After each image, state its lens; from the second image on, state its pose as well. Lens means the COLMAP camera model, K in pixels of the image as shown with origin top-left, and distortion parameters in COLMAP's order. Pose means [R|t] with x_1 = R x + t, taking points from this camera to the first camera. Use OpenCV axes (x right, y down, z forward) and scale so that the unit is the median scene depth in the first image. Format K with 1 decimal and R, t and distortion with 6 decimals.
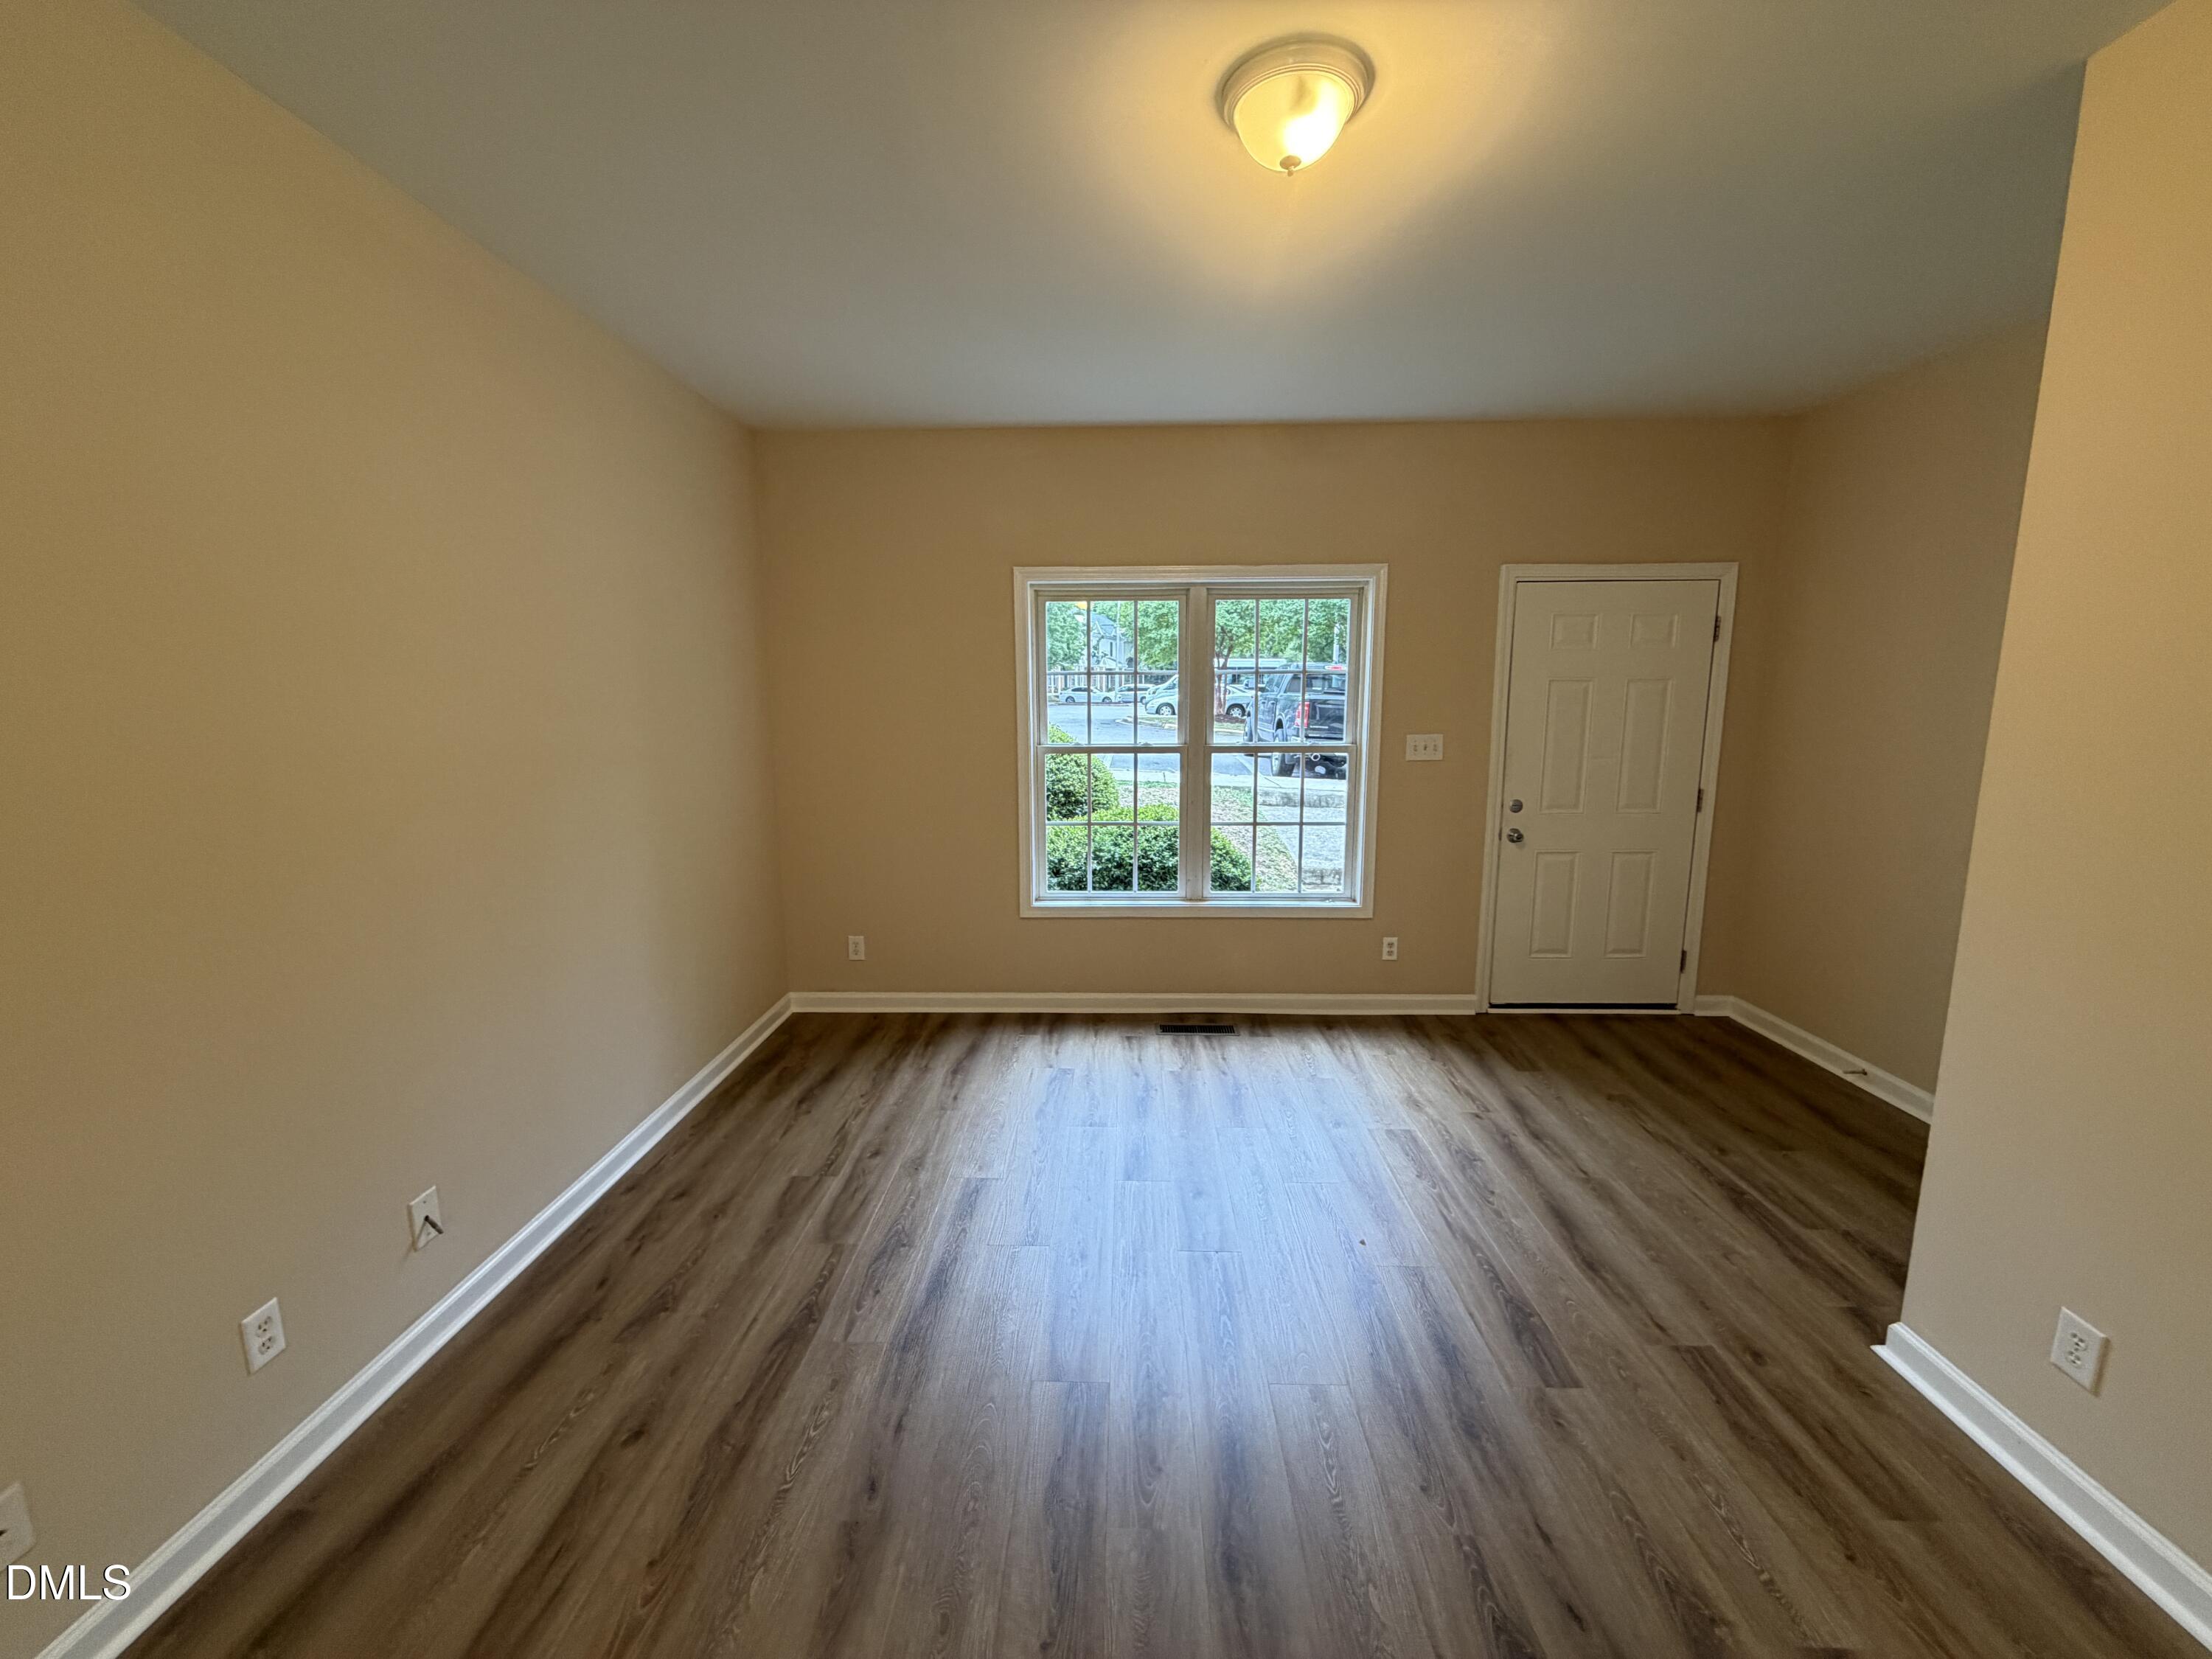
lens RADIAL K [[881.2, 0, 1096.4], [0, 881.2, 829.2], [0, 0, 1]] dist [-0.000797, 0.000238]
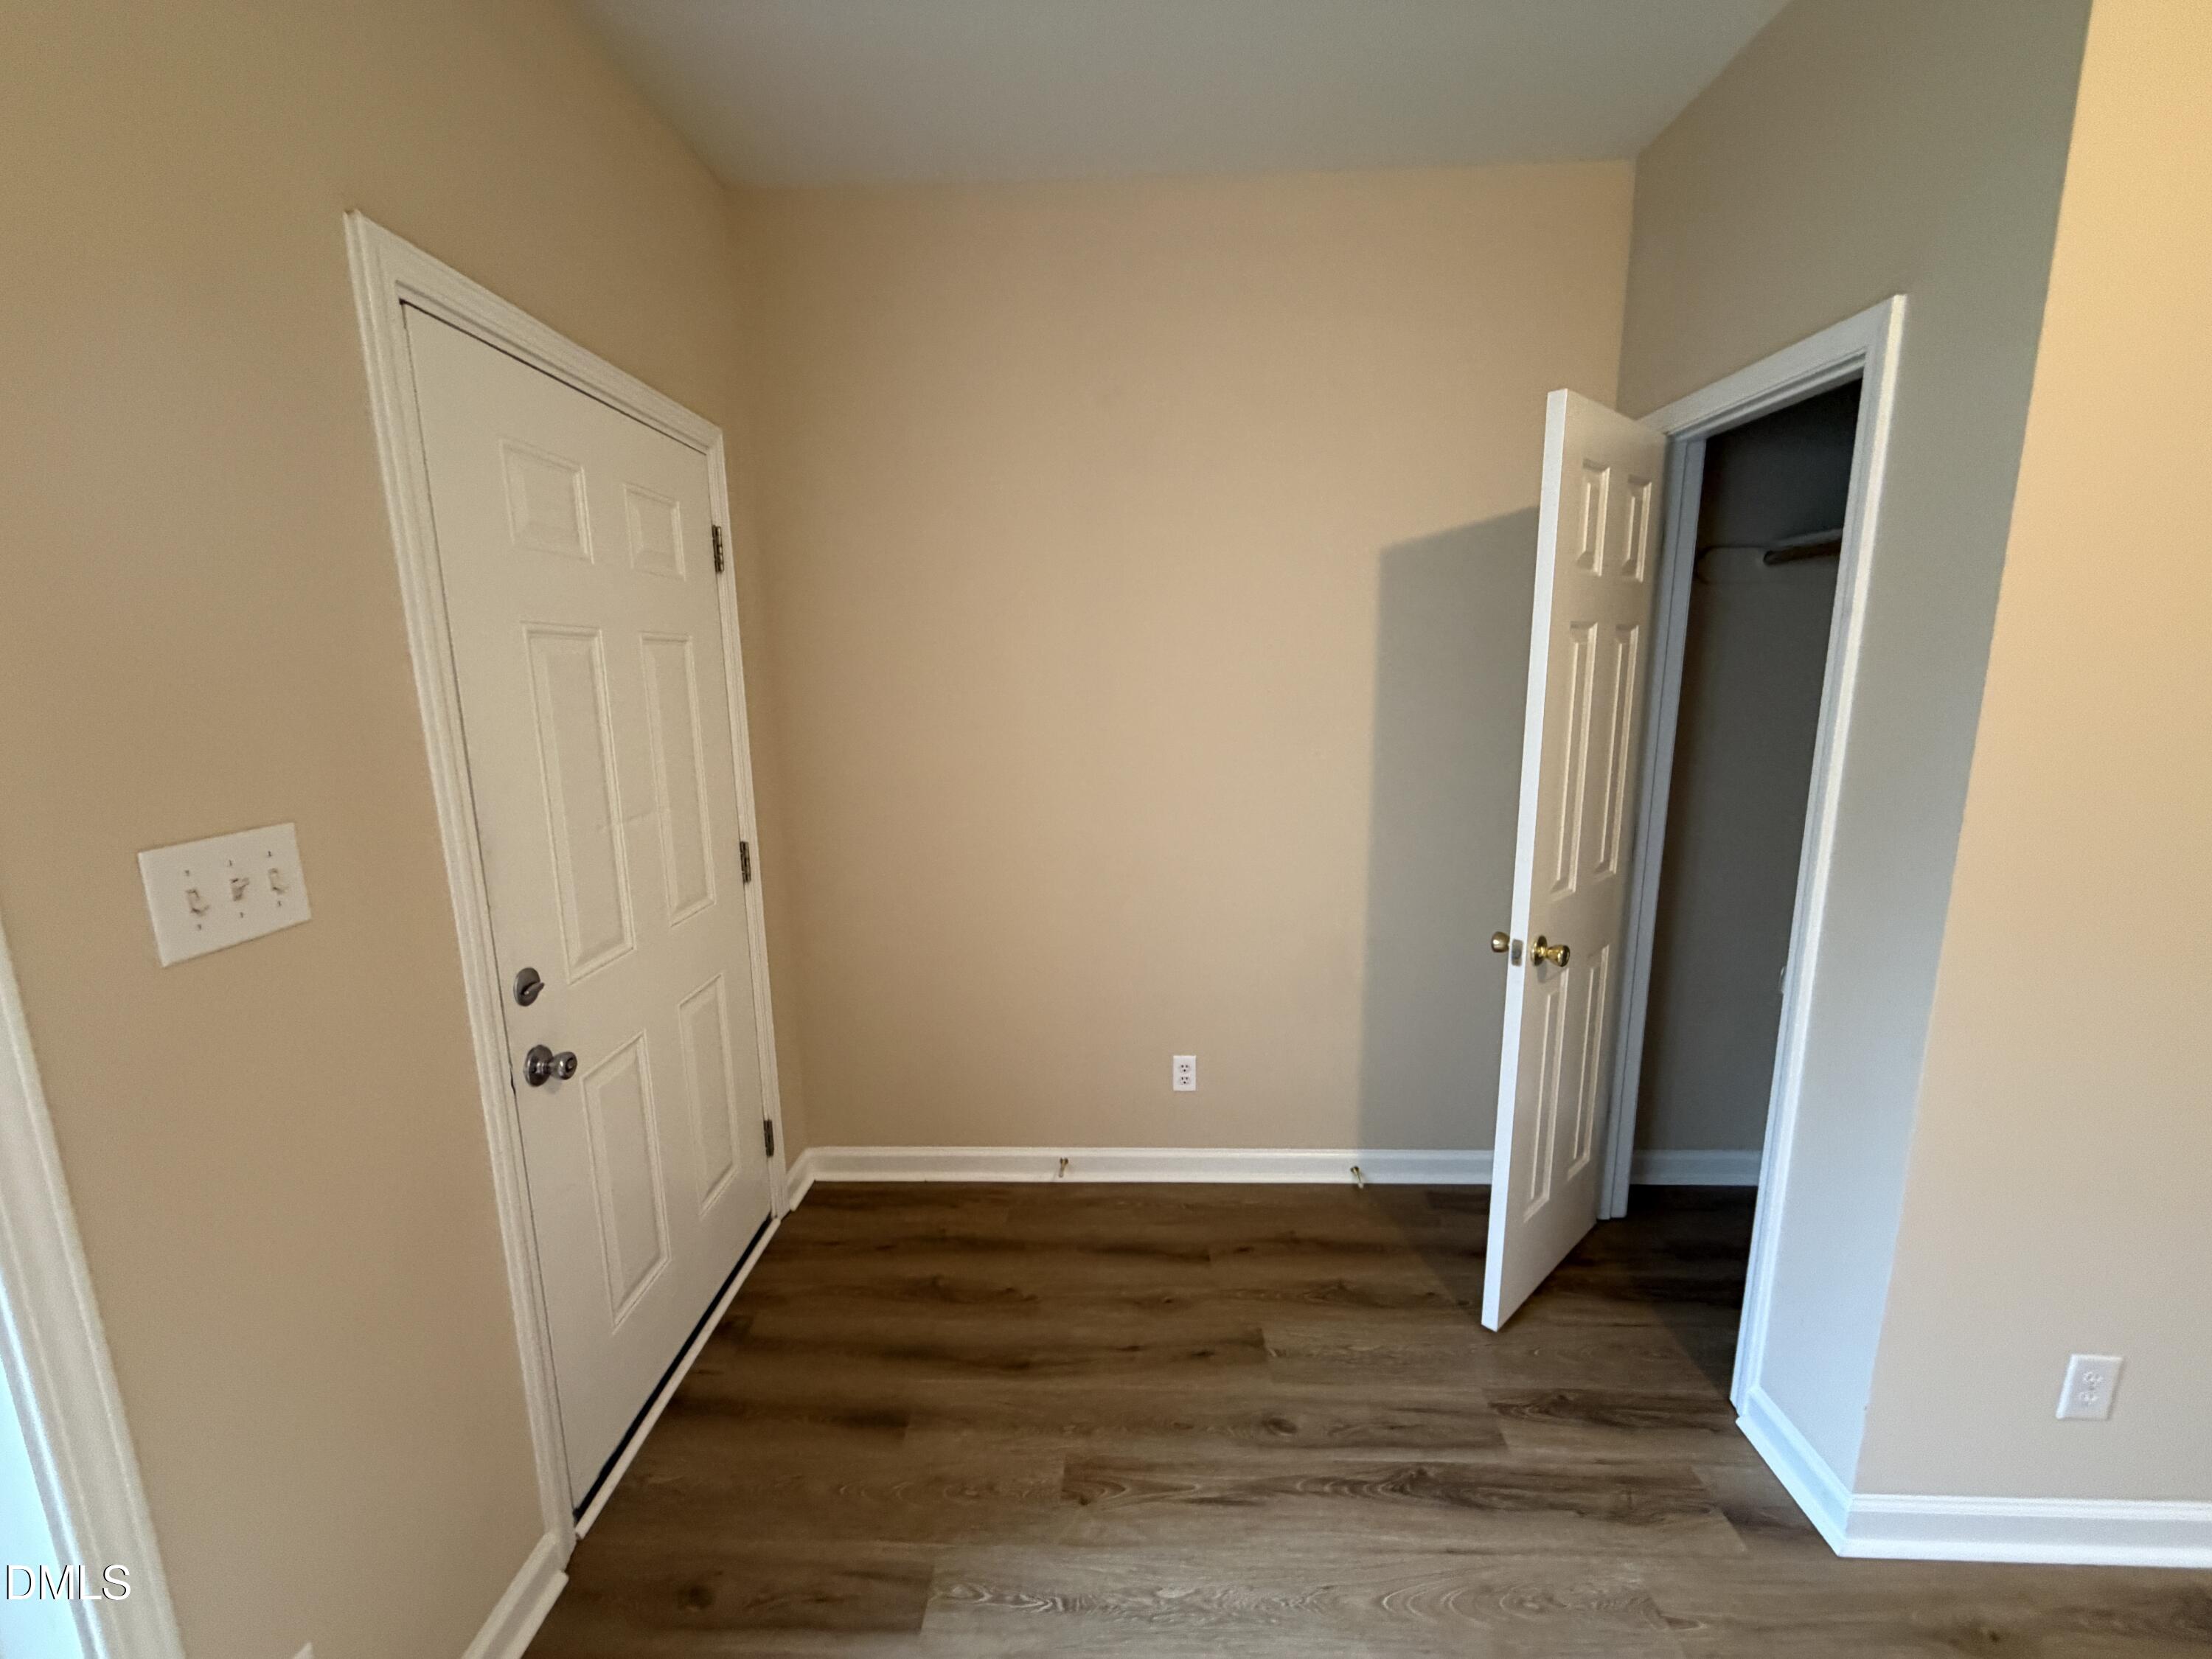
lens RADIAL K [[881.2, 0, 1011.6], [0, 881.2, 825.0], [0, 0, 1]] dist [-0.000797, 0.000238]
pose [[0.008299, -0.171164, 0.985208, 0.135795], [0.176294, 0.970060, 0.167047, -0.110523], [-0.984303, 0.172300, 0.038226, 0.760864]]
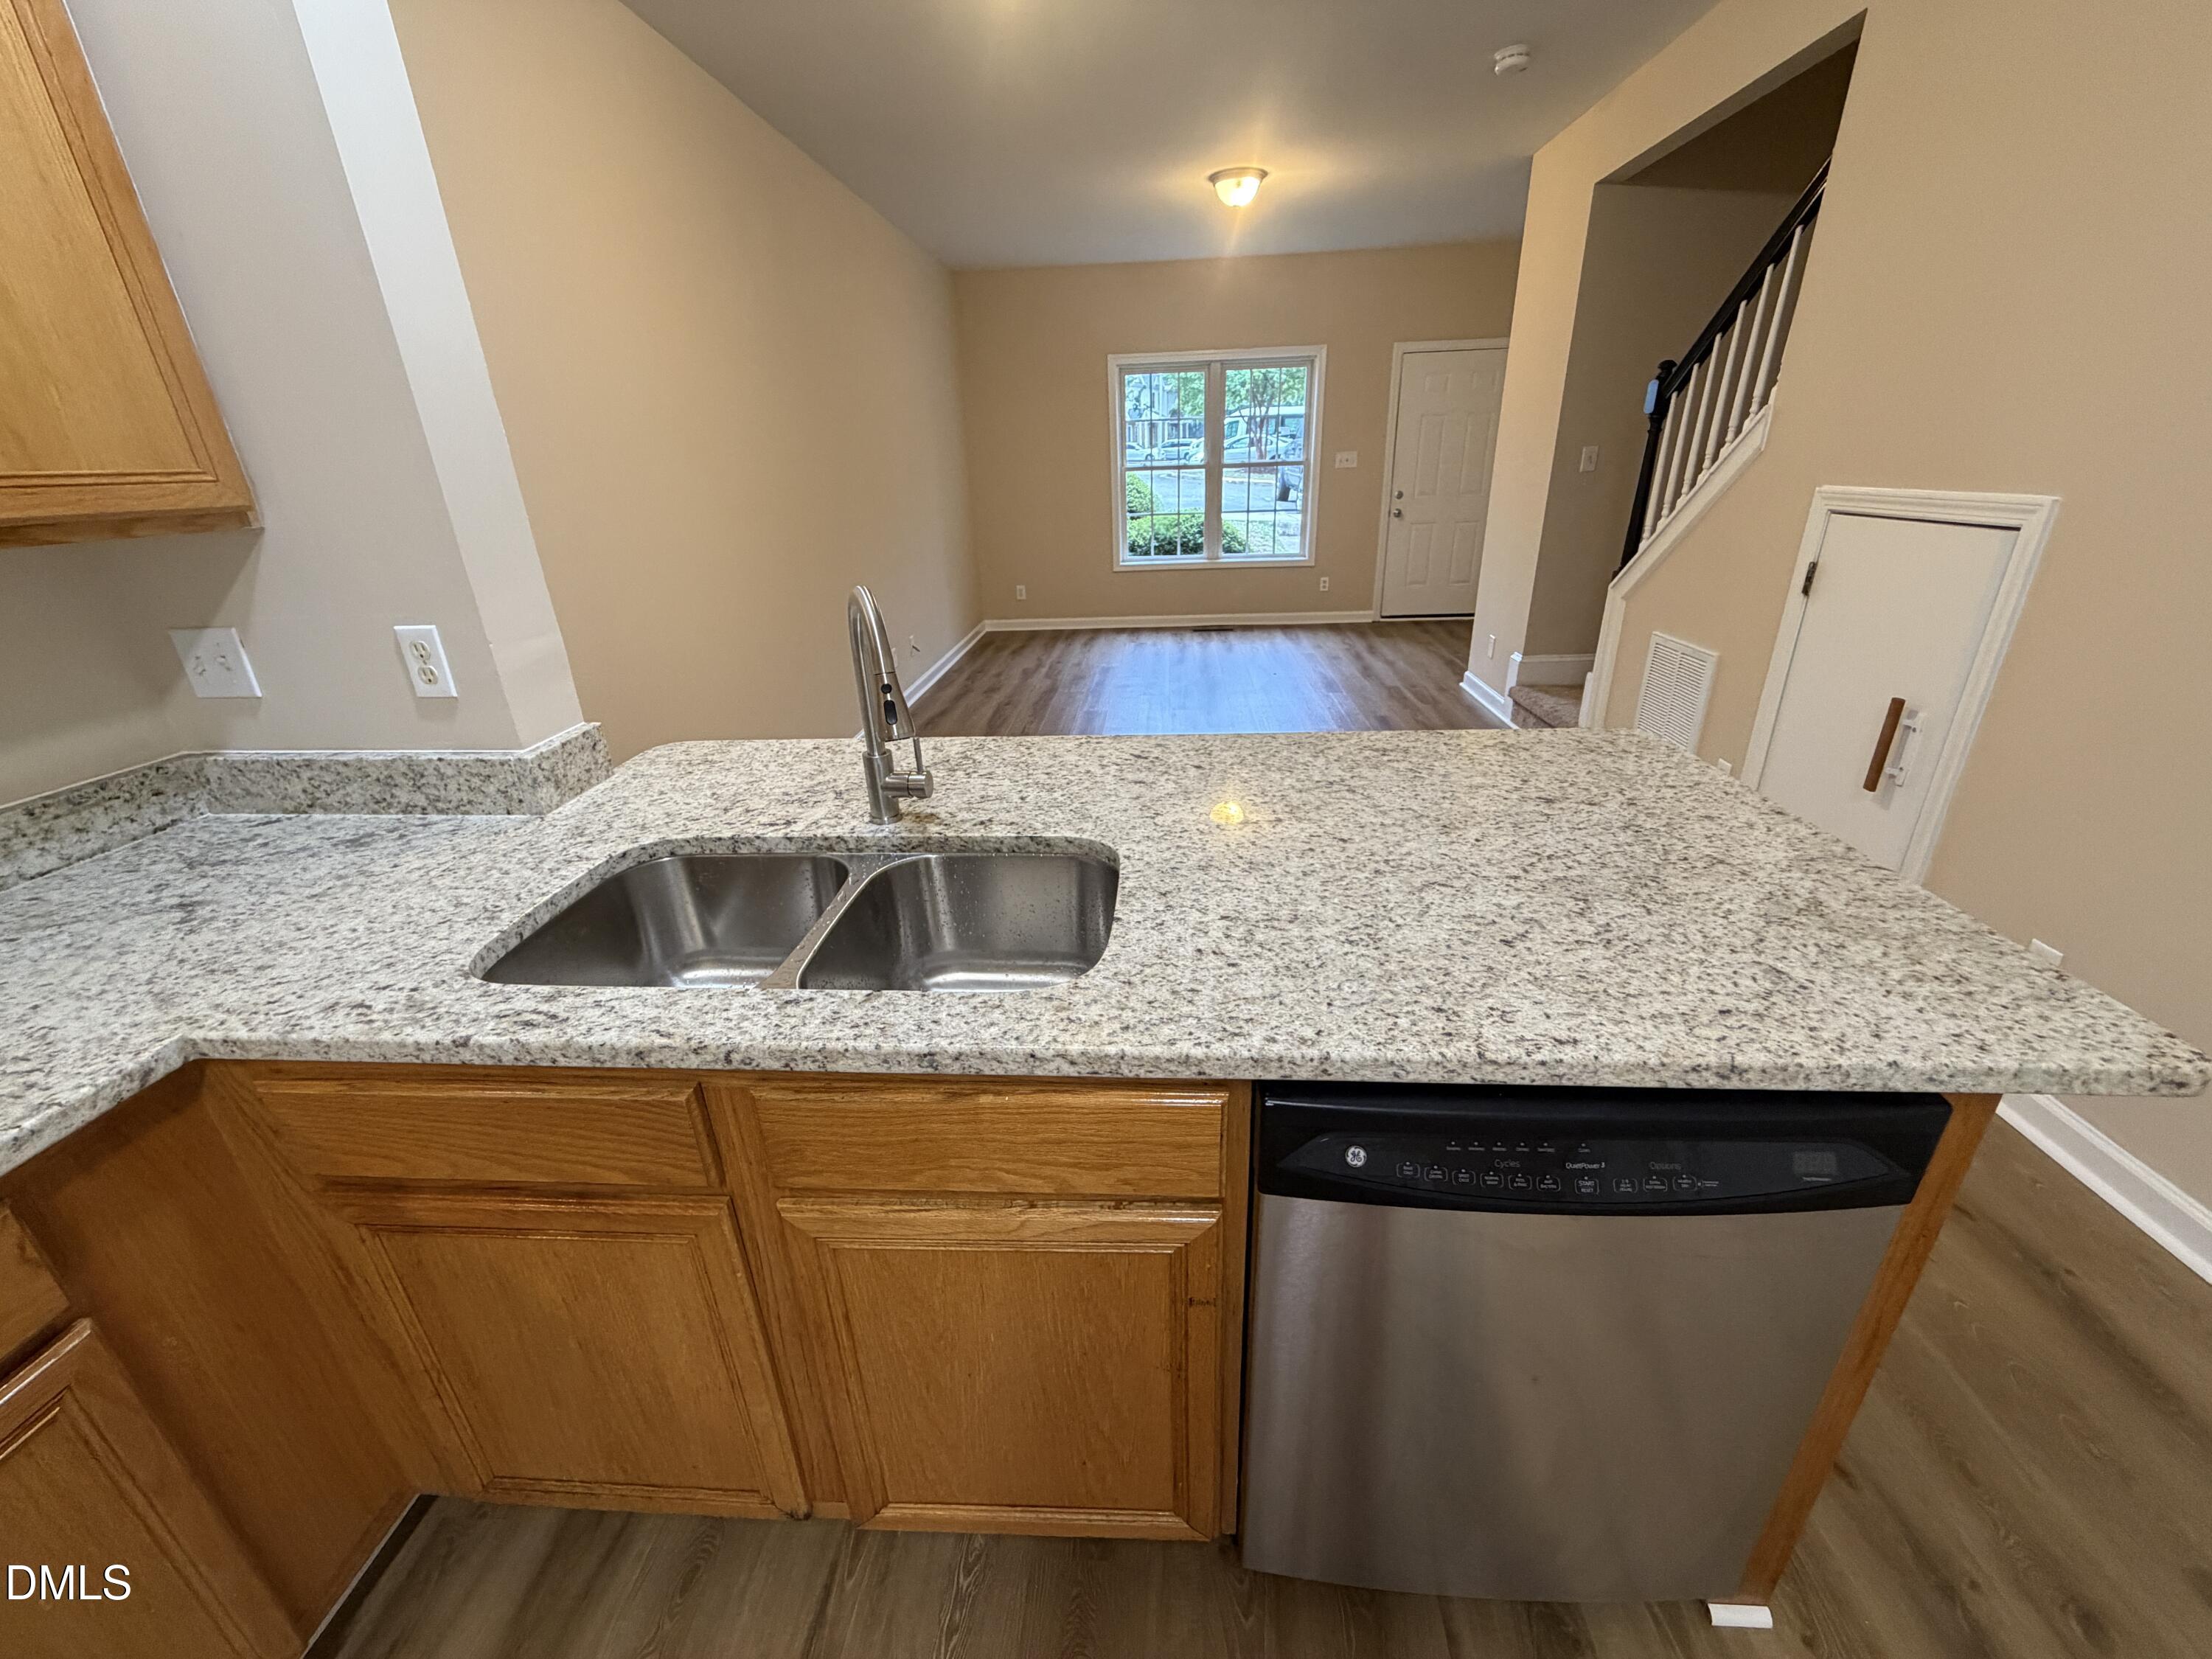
lens RADIAL K [[881.2, 0, 1100.1], [0, 881.2, 832.4], [0, 0, 1]] dist [-0.000797, 0.000238]
pose [[0.998771, -0.012465, -0.047977, -0.037505], [0.024054, 0.968151, 0.249208, 0.178063], [0.043343, -0.250056, 0.967261, -0.904599]]
